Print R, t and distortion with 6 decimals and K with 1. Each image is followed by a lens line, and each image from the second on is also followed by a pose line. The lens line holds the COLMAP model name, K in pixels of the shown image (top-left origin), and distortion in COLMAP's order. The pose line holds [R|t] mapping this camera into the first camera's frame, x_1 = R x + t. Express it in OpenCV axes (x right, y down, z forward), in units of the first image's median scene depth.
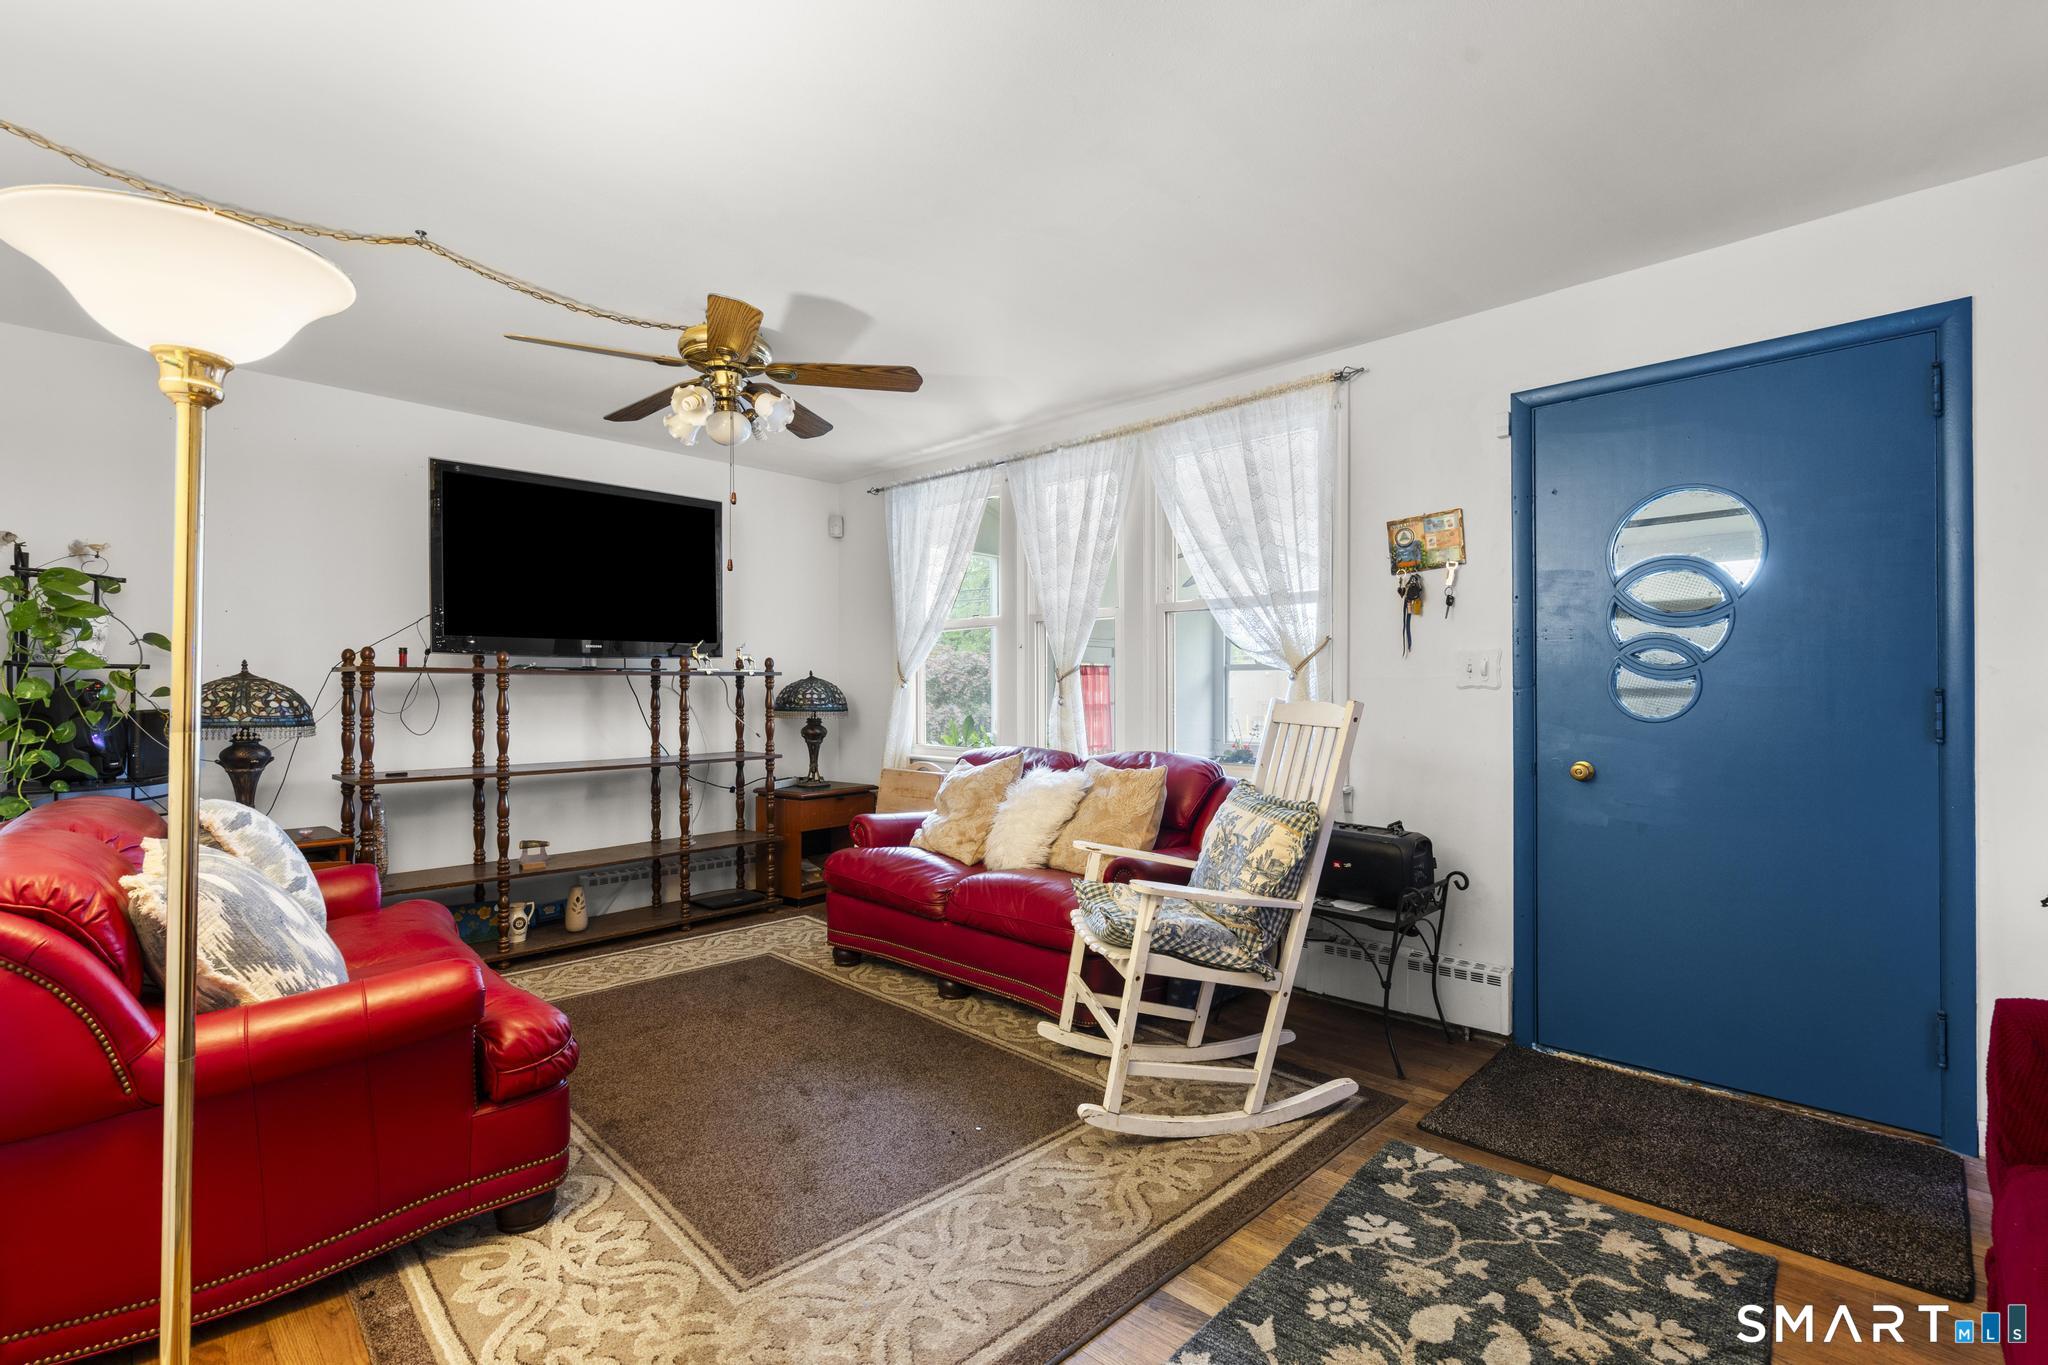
lens RADIAL K [[917.9, 0, 1021.4], [0, 917.9, 685.8], [0, 0, 1]] dist [-0.003266, 0.003825]
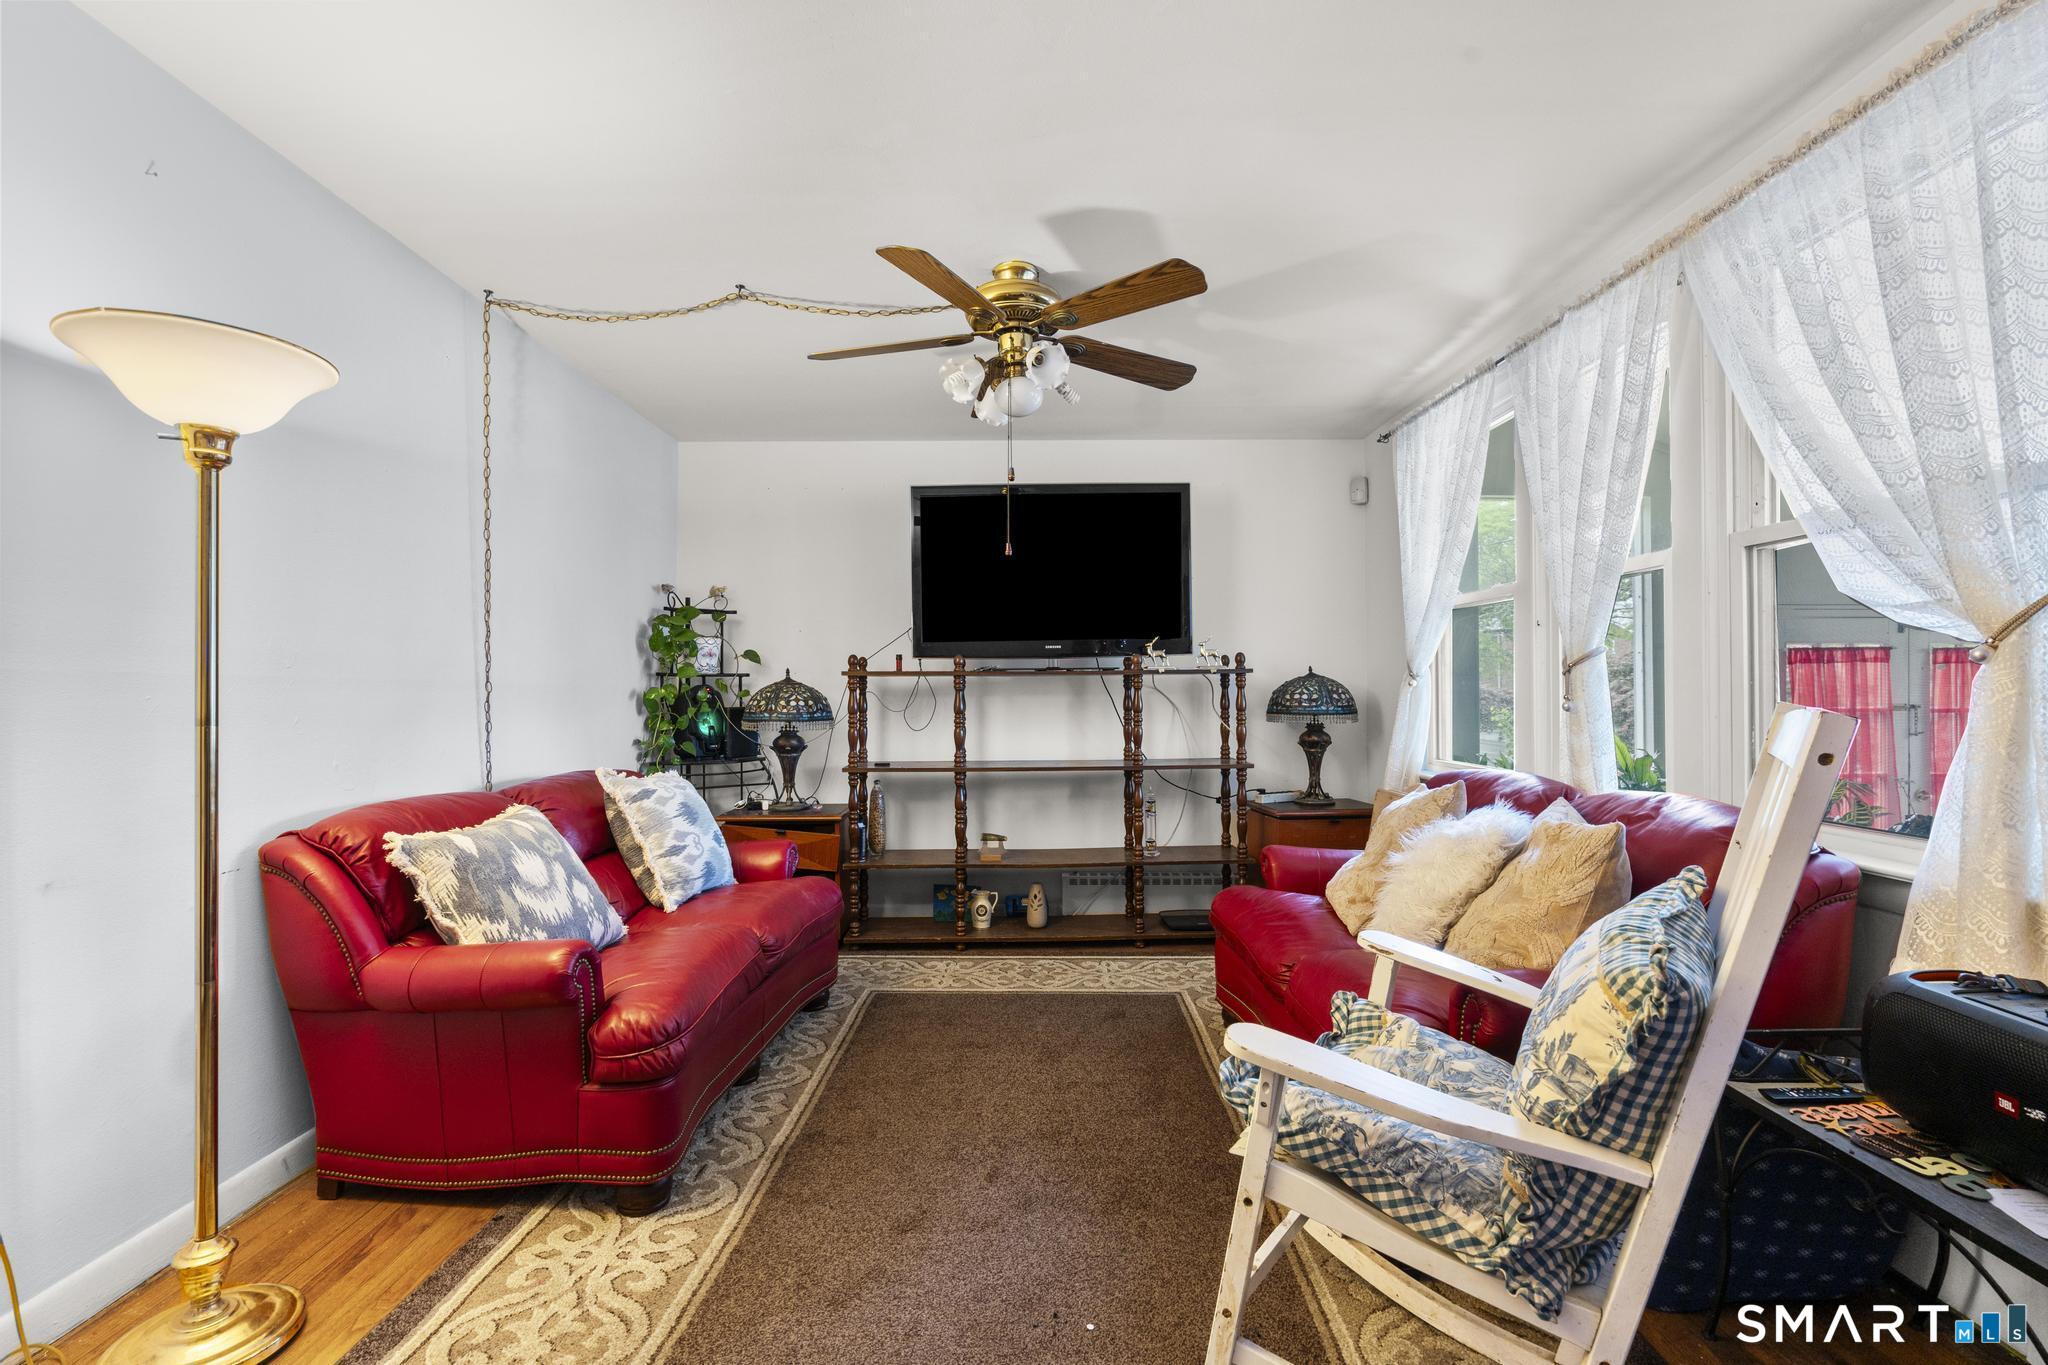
lens RADIAL K [[917.9, 0, 1023.2], [0, 917.9, 685.0], [0, 0, 1]] dist [-0.003266, 0.003825]
pose [[0.694249, -0.008342, -0.719687, 0.265471], [0.008342, 0.999959, -0.003543, 0.002150], [0.719687, -0.003543, 0.694290, 0.310417]]
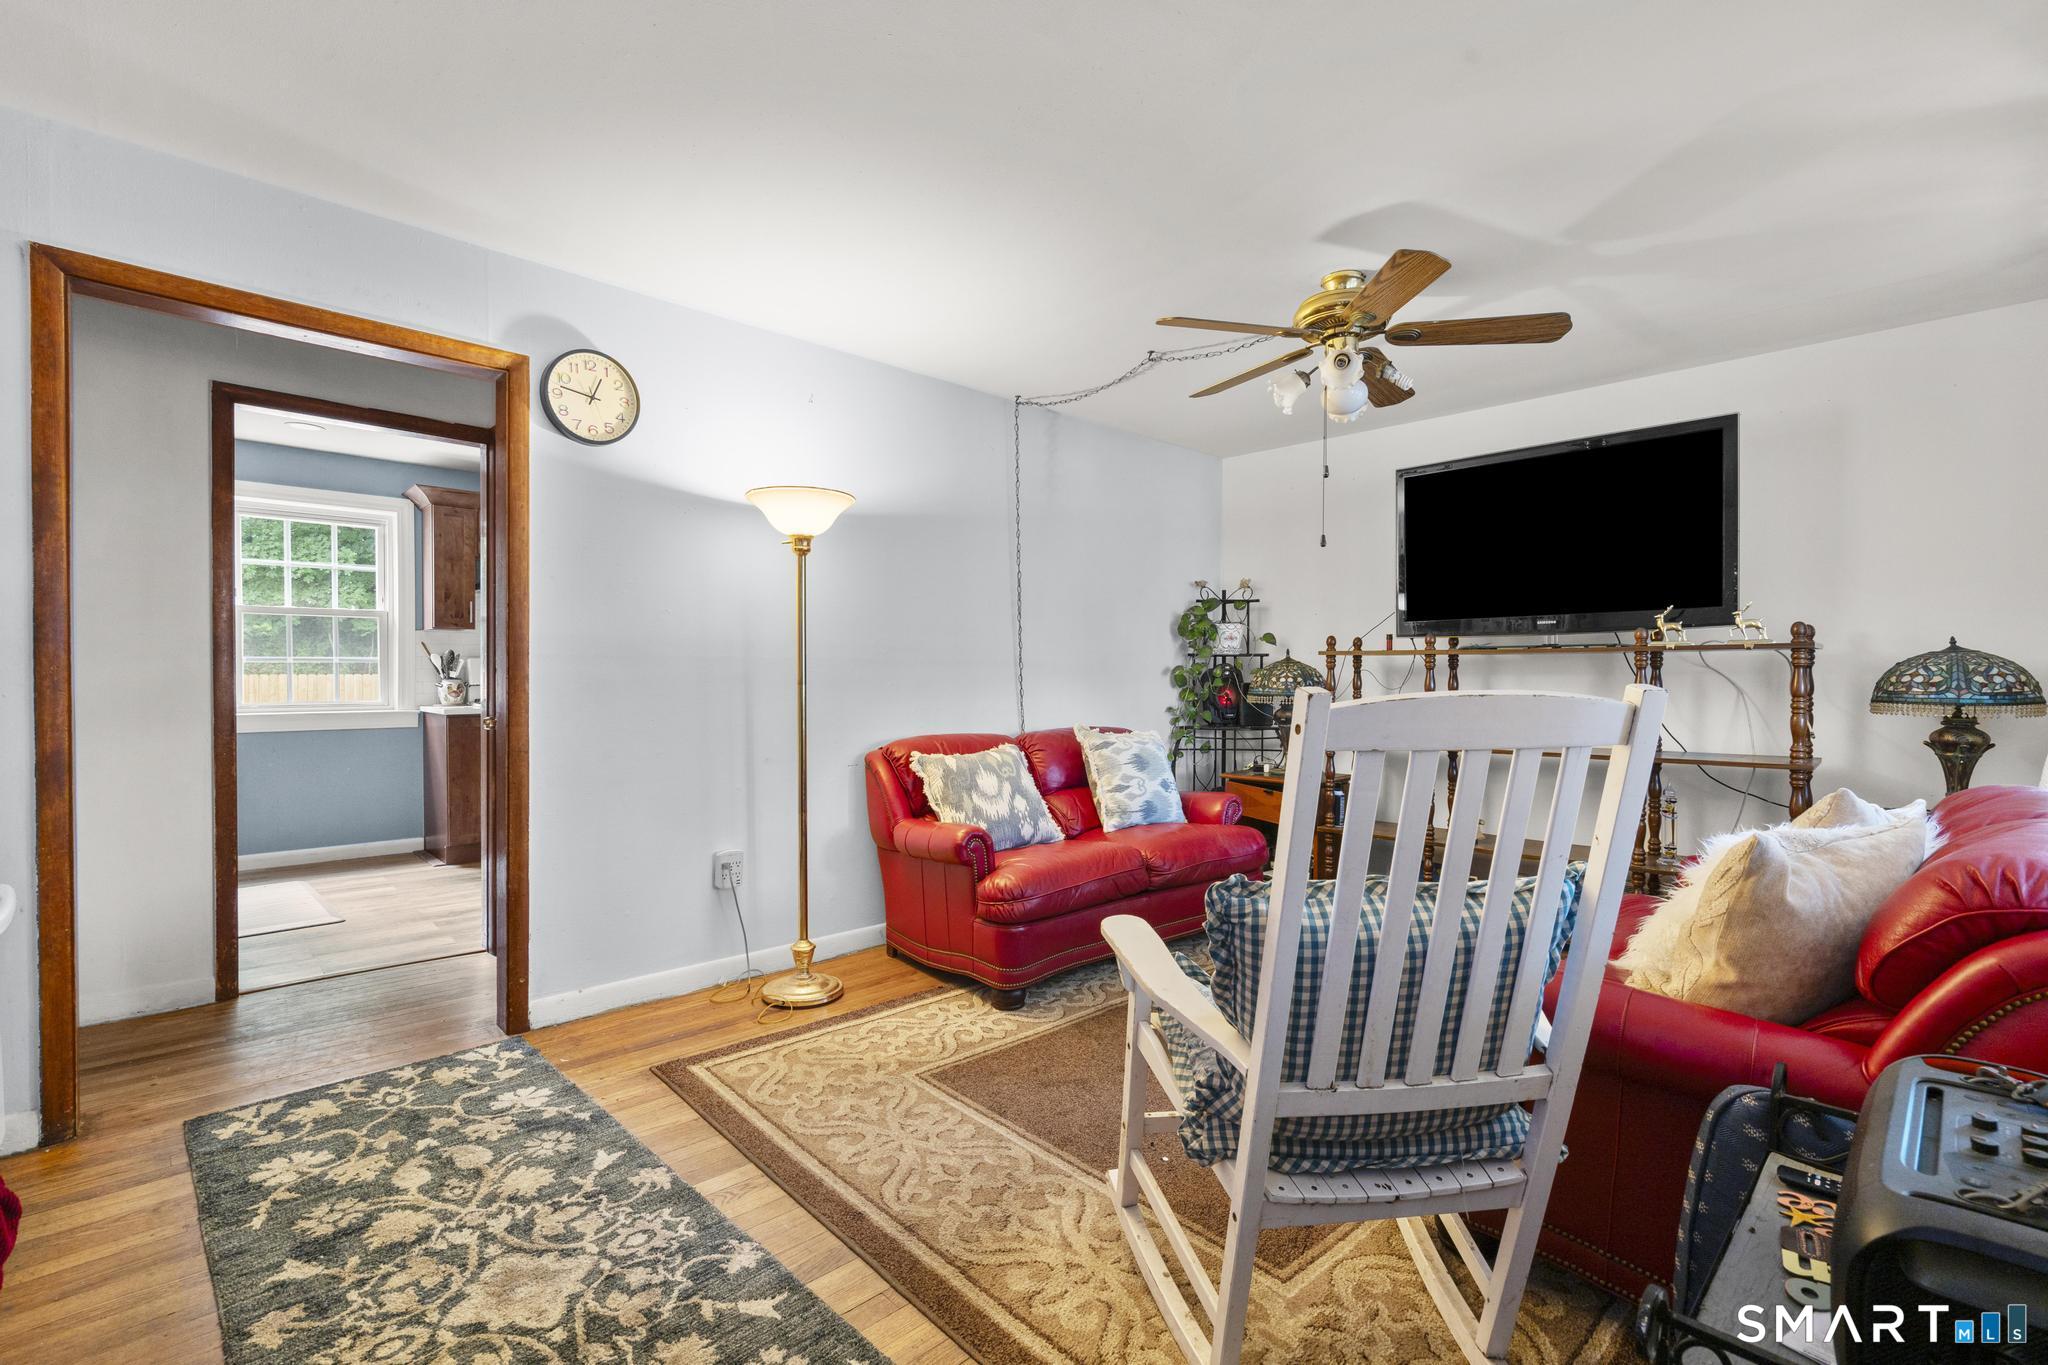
lens RADIAL K [[917.9, 0, 1031.2], [0, 917.9, 684.5], [0, 0, 1]] dist [-0.003266, 0.003825]
pose [[-0.030832, 0.015063, -0.999411, 0.536237], [0.004485, 0.999878, 0.014932, 0.004056], [0.999515, -0.004022, -0.030896, 0.570550]]
